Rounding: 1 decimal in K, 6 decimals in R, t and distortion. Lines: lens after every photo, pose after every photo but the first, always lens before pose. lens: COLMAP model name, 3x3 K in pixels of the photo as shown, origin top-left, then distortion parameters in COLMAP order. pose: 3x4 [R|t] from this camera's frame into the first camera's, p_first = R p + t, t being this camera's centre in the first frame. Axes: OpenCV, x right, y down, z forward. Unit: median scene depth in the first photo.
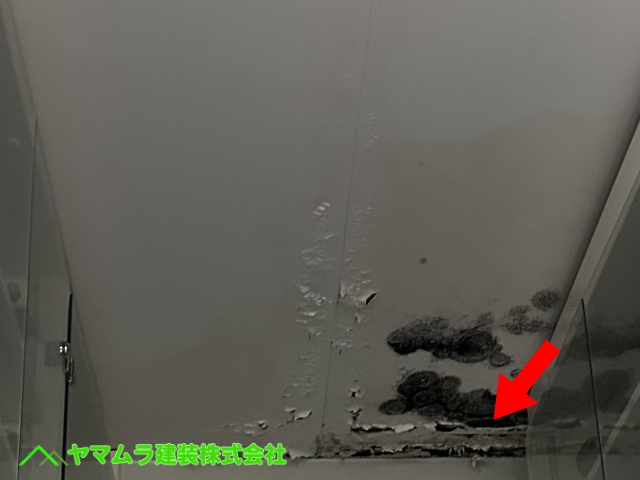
lens RADIAL K [[373.0, 0, 320.0], [0, 373.0, 240.0], [0, 0, 1]] dist [-0.036364, -0.000071]
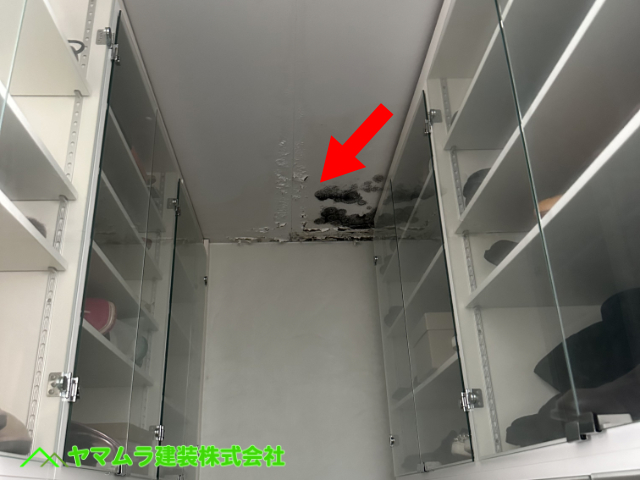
lens RADIAL K [[373.0, 0, 320.0], [0, 373.0, 240.0], [0, 0, 1]] dist [-0.036364, -0.000071]
pose [[0.998915, -0.010888, -0.045276, 0.320233], [0.028872, 0.907663, 0.418705, -0.472574], [0.036537, -0.419558, 0.906993, -1.303213]]
